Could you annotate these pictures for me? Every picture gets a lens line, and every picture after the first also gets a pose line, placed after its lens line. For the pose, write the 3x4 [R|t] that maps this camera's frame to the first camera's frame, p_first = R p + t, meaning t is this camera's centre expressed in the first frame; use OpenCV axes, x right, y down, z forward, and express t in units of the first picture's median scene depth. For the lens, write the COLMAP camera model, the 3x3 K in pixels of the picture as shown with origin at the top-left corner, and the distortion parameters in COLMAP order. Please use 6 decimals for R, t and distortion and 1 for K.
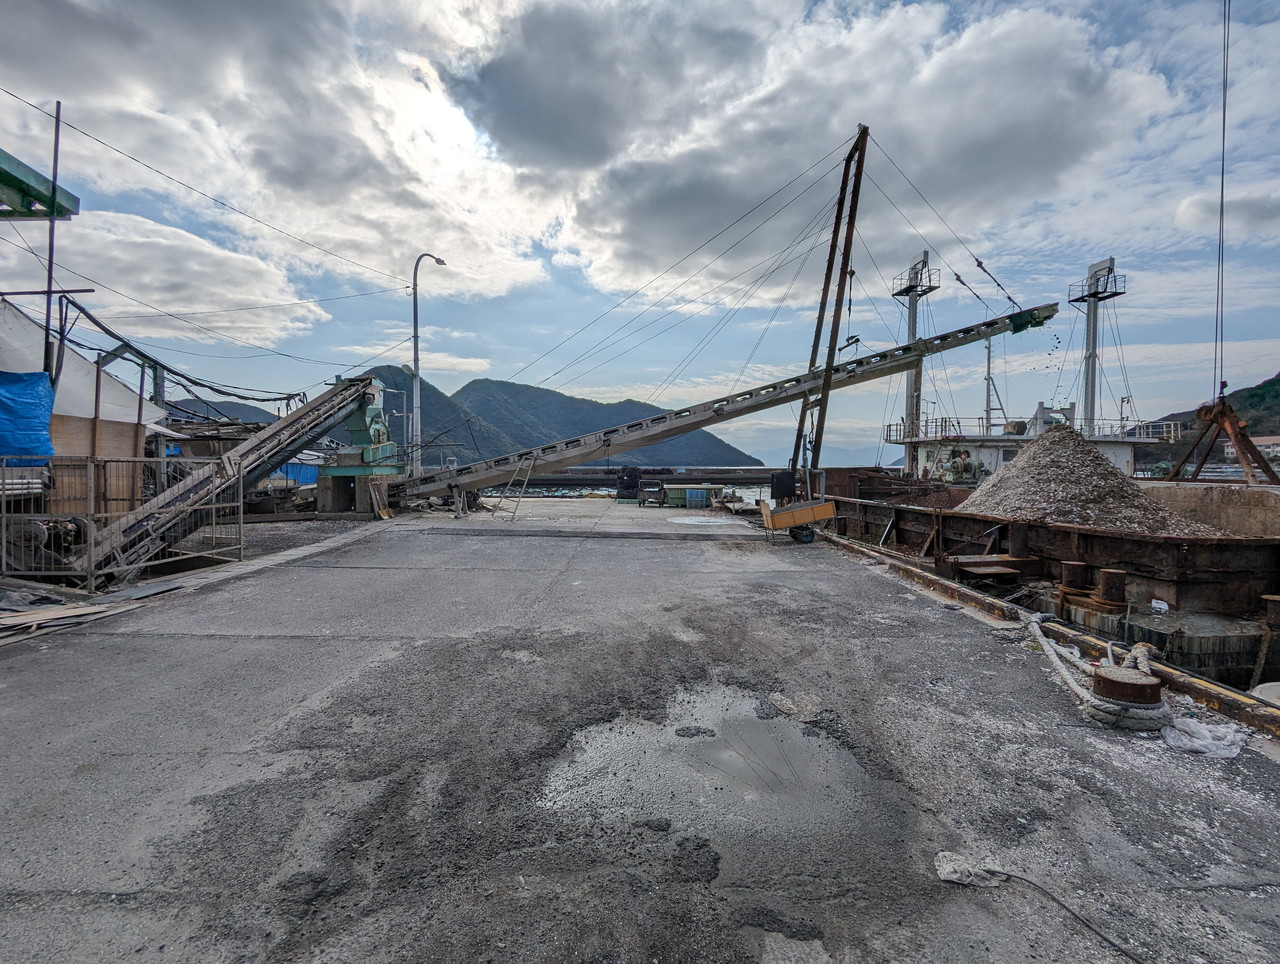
lens RADIAL K [[603.7, 0, 638.9], [0, 603.7, 486.9], [0, 0, 1]] dist [-0.013811, 0.000157]
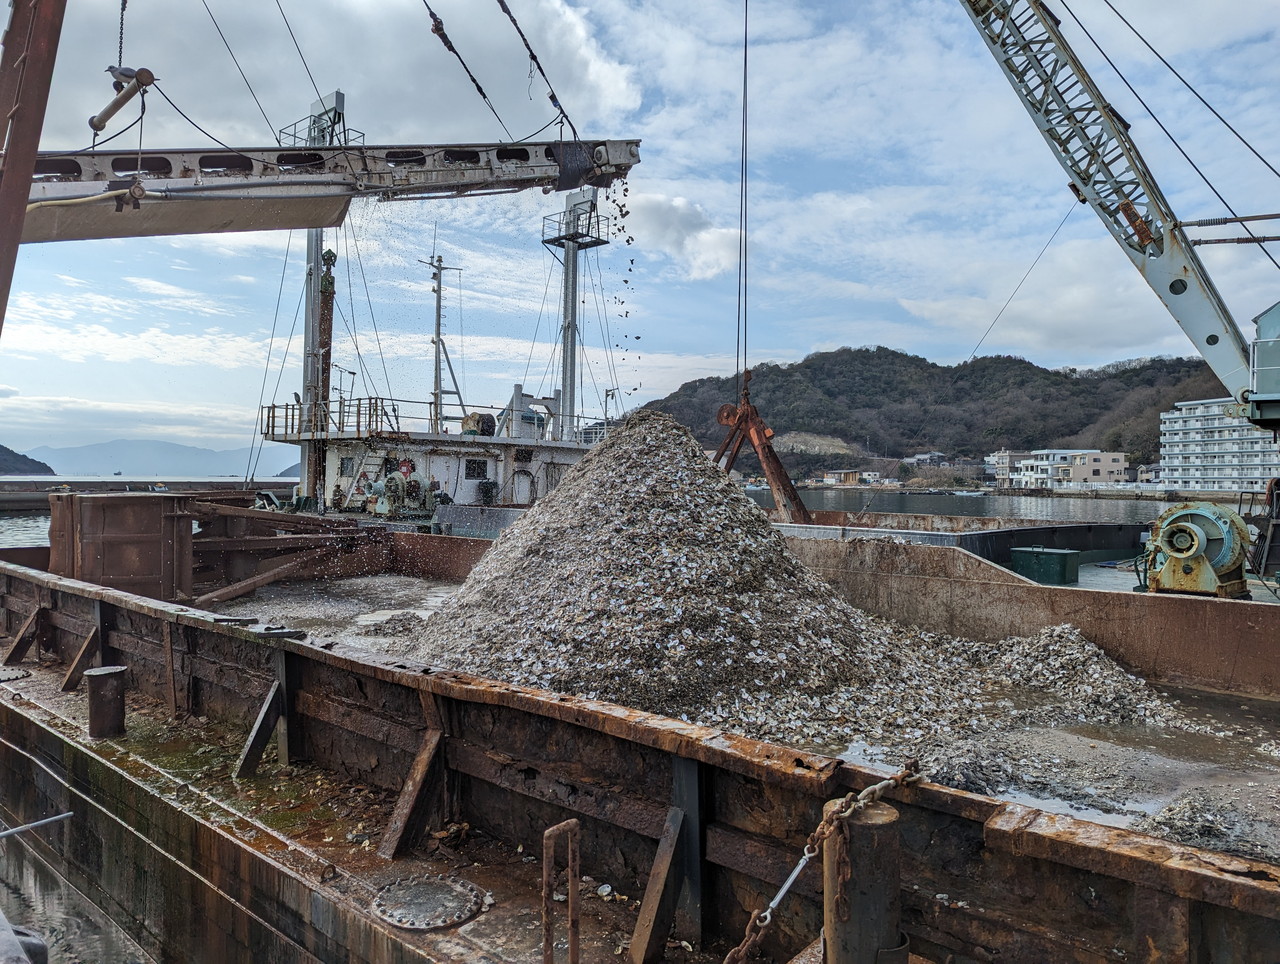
lens RADIAL K [[872.8, 0, 640.6], [0, 872.8, 489.8], [0, 0, 1]] dist [0.024040, 0.003668]
pose [[0.704765, 0.002811, 0.709435, 0.110848], [0.011174, 0.999824, -0.015063, -0.016111], [-0.709352, 0.018543, 0.704610, 0.260182]]
